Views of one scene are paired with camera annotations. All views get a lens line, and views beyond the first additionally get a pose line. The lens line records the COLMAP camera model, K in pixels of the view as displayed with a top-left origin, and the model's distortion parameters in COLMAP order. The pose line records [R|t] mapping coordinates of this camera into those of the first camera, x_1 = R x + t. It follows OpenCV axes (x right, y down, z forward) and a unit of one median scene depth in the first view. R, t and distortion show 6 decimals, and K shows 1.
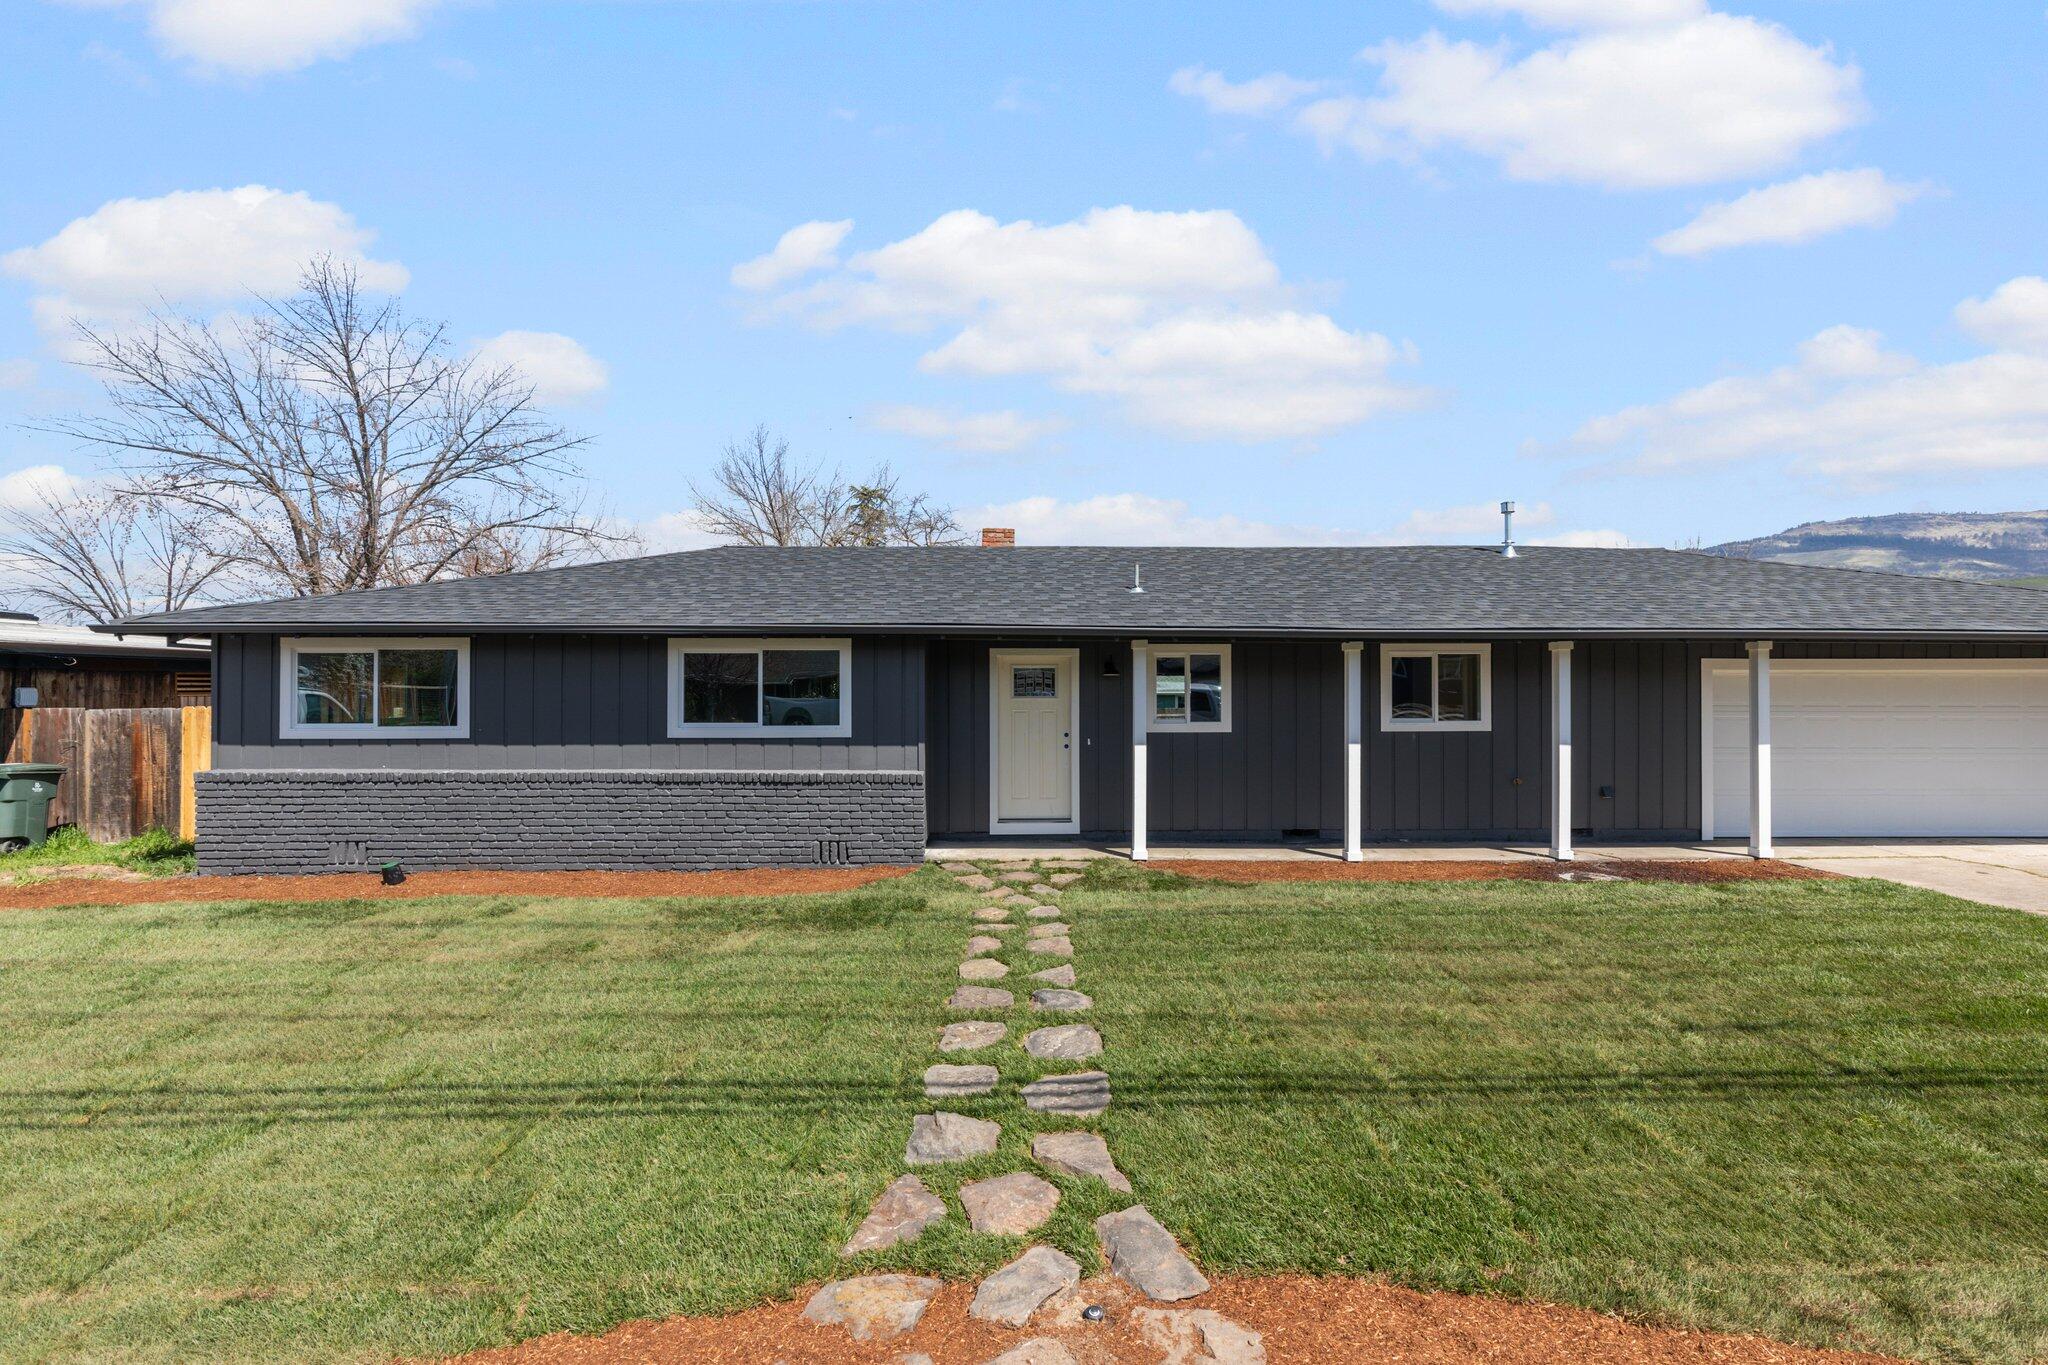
lens RADIAL K [[918.8, 0, 1030.8], [0, 918.8, 681.1], [0, 0, 1]] dist [0.005755, -0.000844]
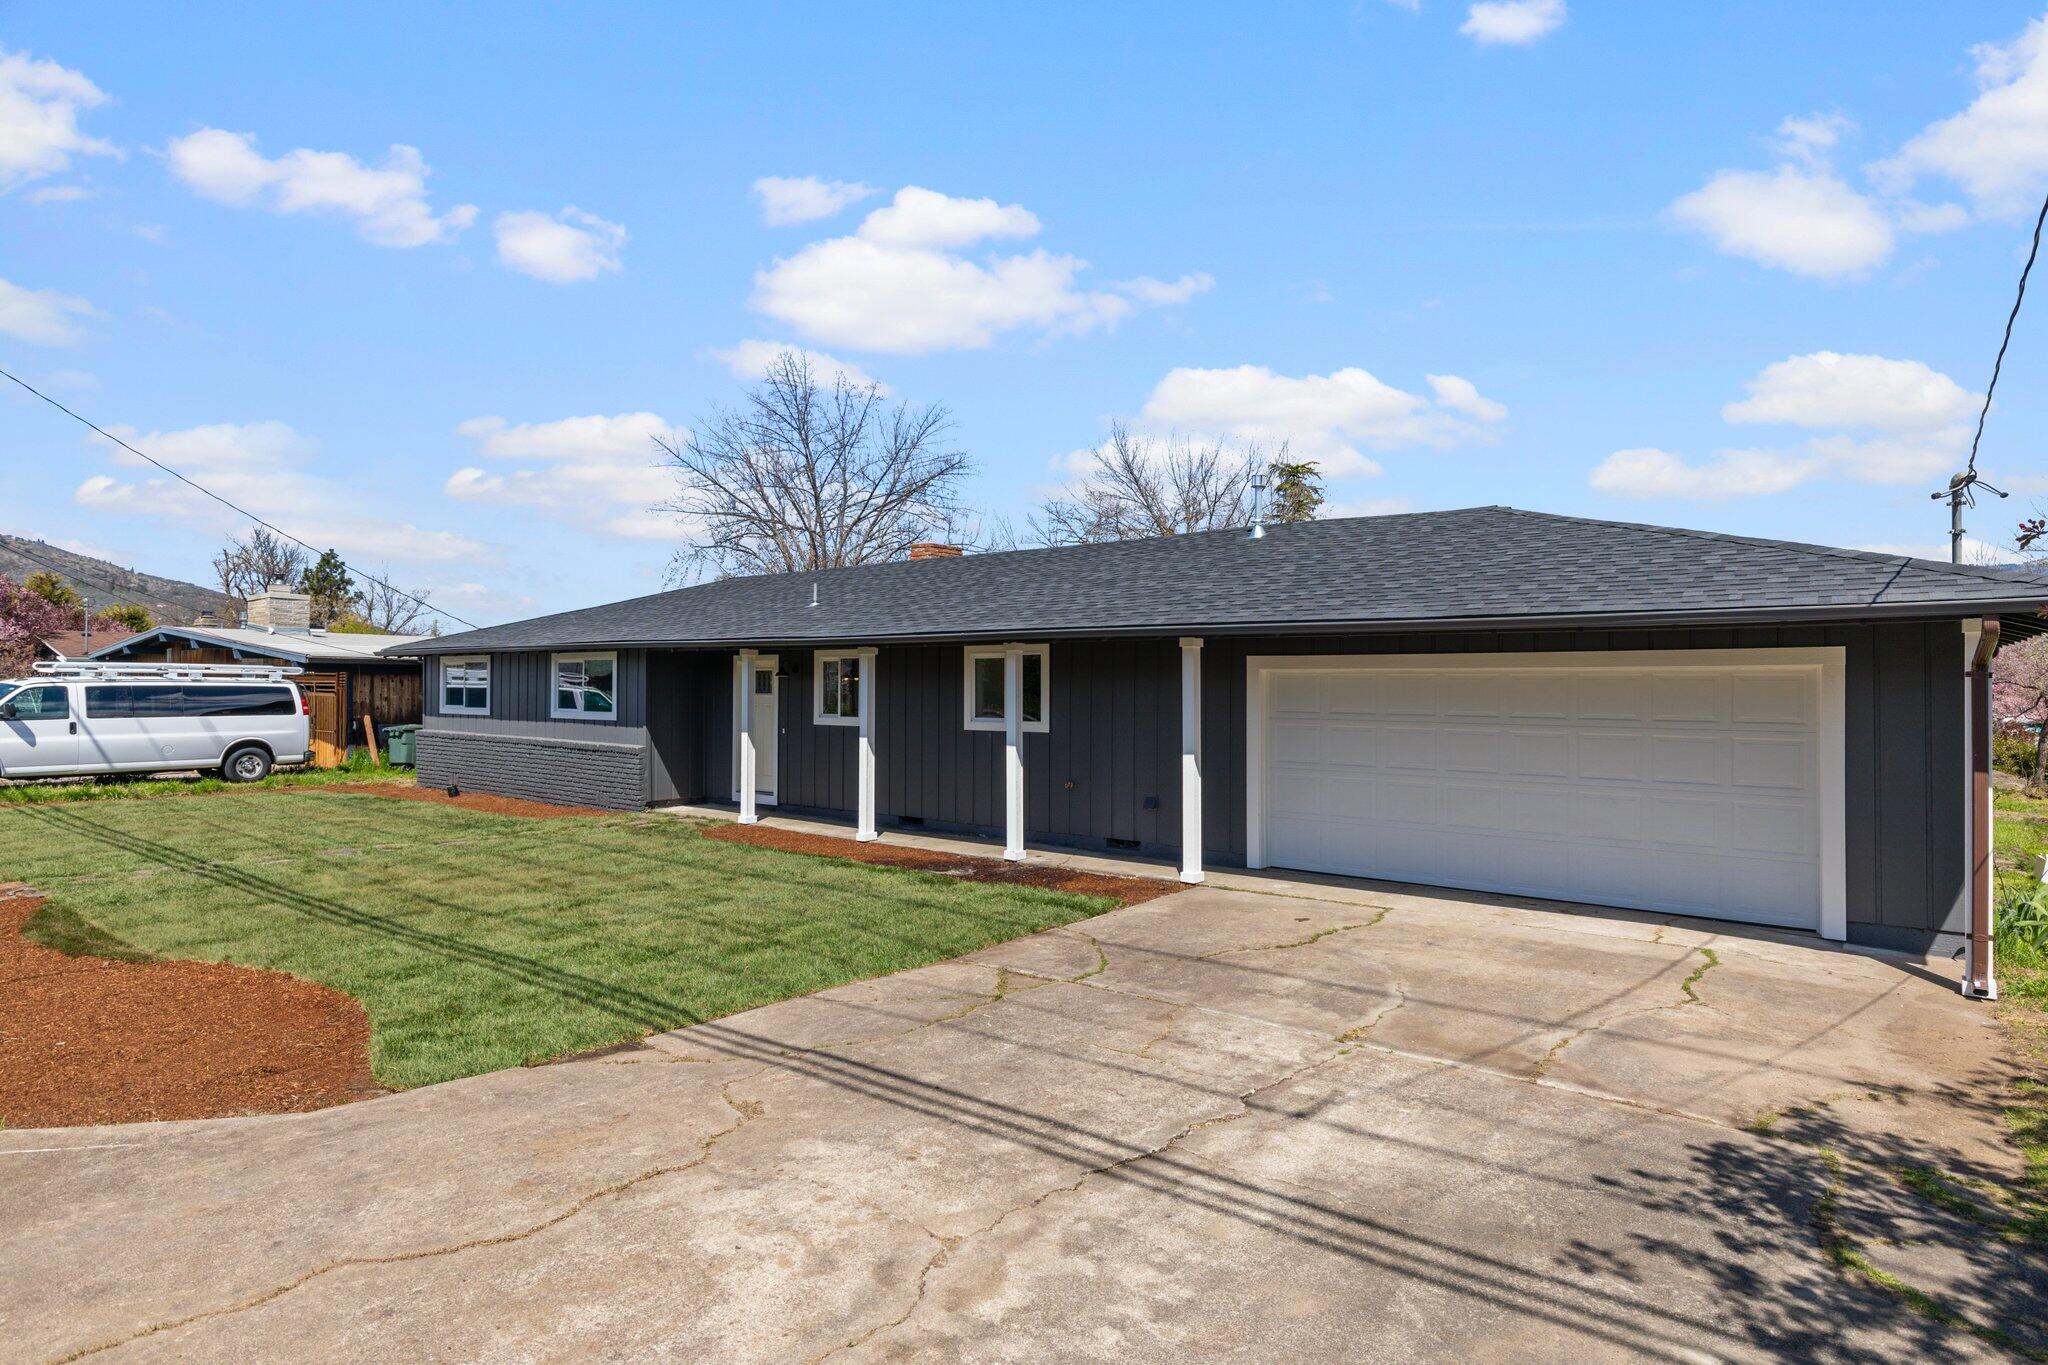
lens RADIAL K [[1238.5, 0, 1024.0], [0, 1238.5, 682.5], [0, 0, 1]] dist [-0.052966, -0.000007]
pose [[0.741214, 0.001591, -0.671267, 1.410262], [-0.000738, 0.999999, 0.001555, -0.002113], [0.671269, -0.000657, 0.741214, -0.003920]]
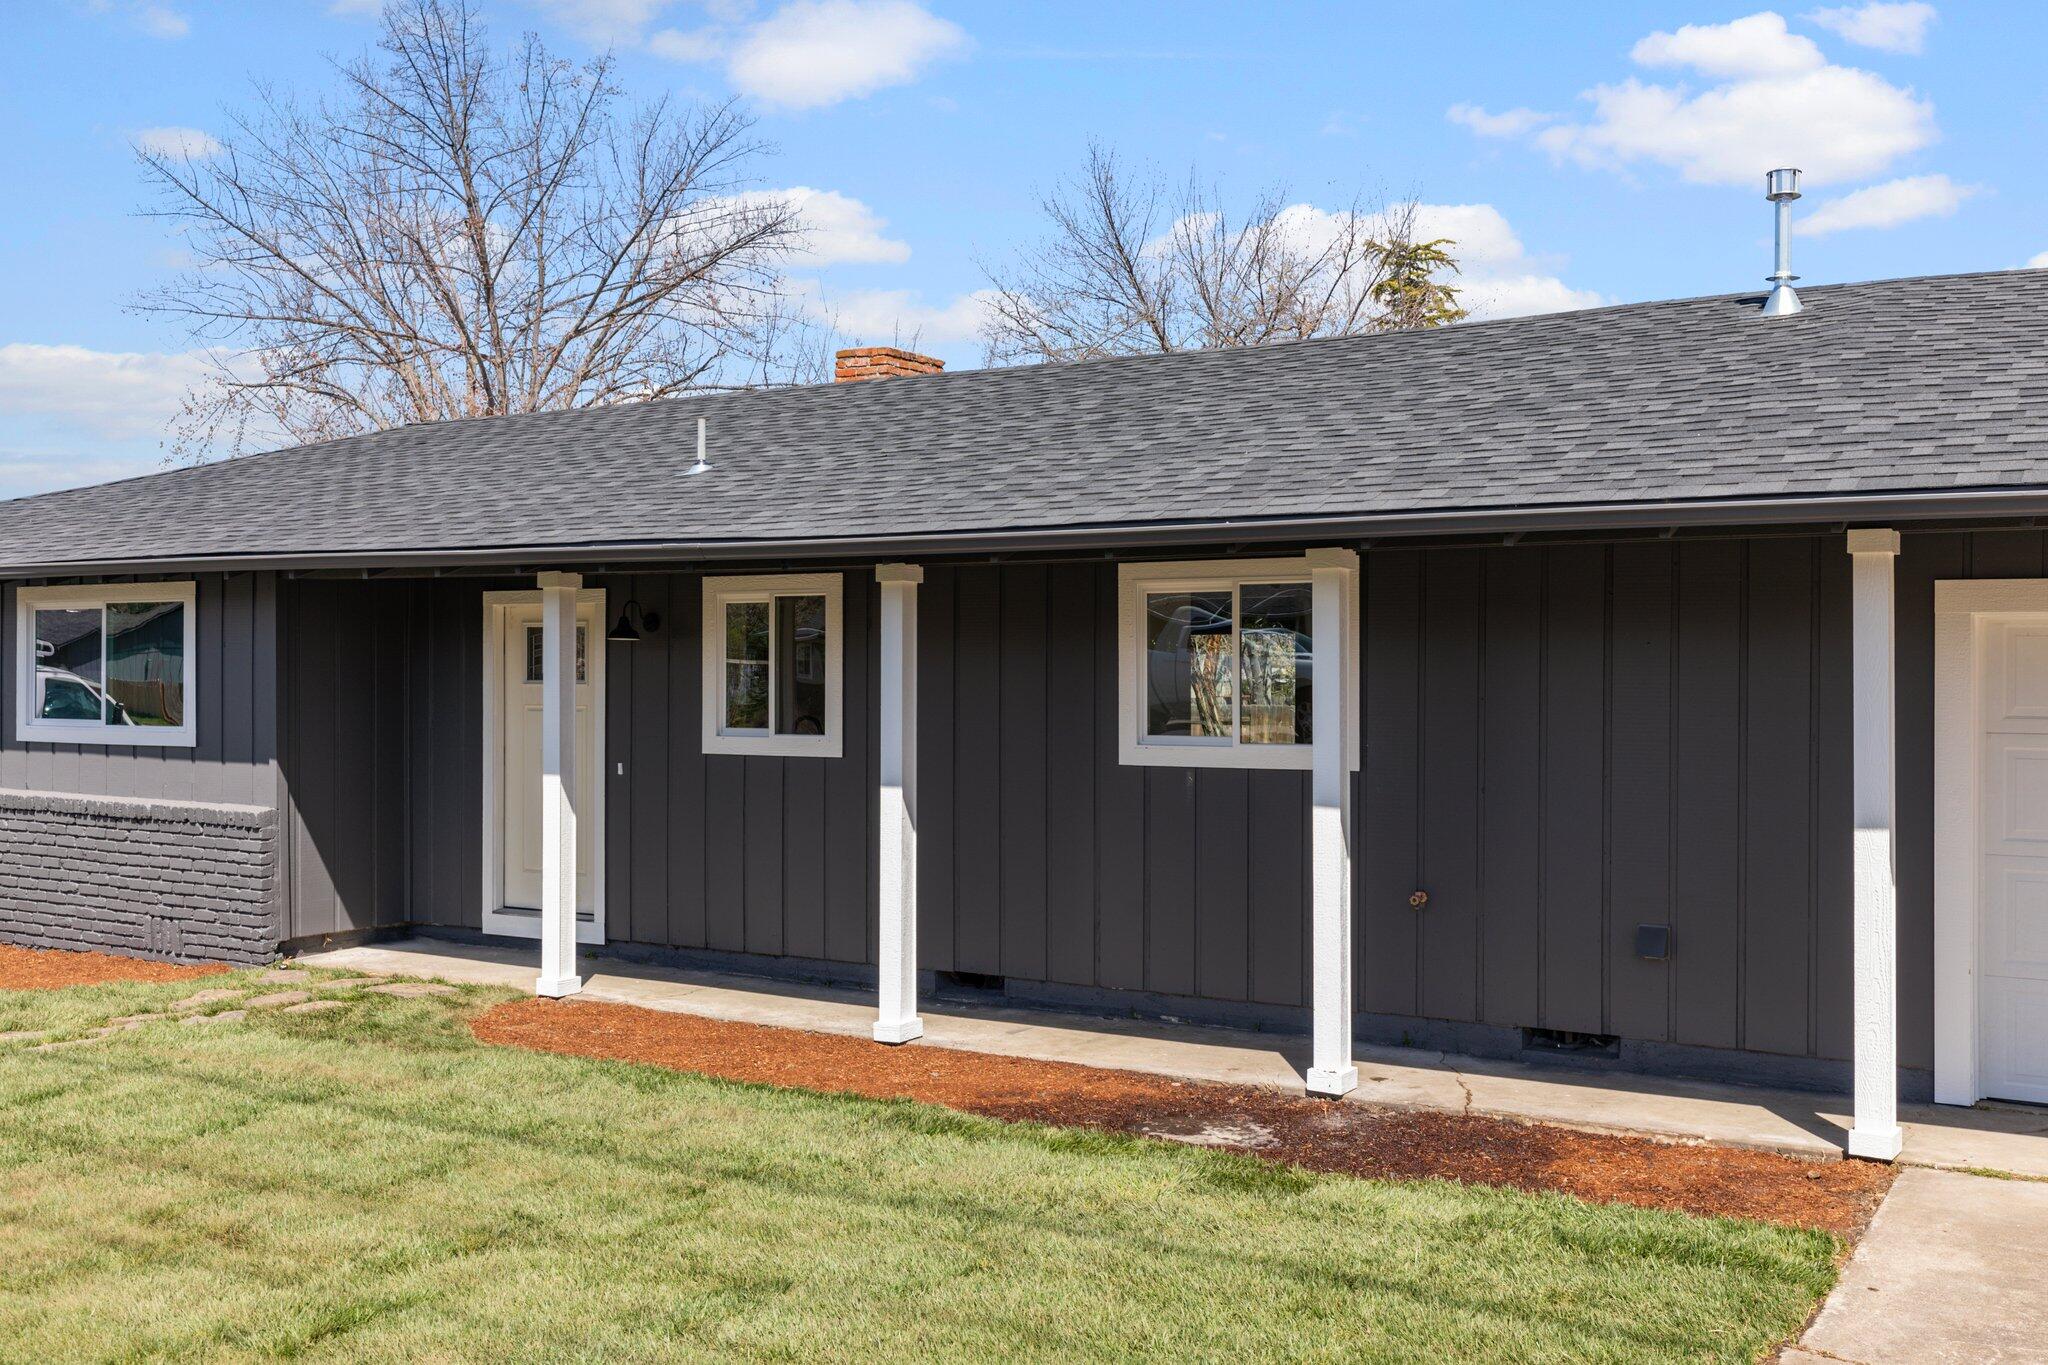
lens RADIAL K [[2200.2, 0, 1024.0], [0, 2200.2, 682.5], [0, 0, 1]] dist [0.002738, -0.010807]
pose [[0.816439, 0.004966, -0.577411, 0.967471], [0.001160, 0.999947, 0.010239, 0.004156], [0.577431, -0.009029, 0.816389, 0.120727]]
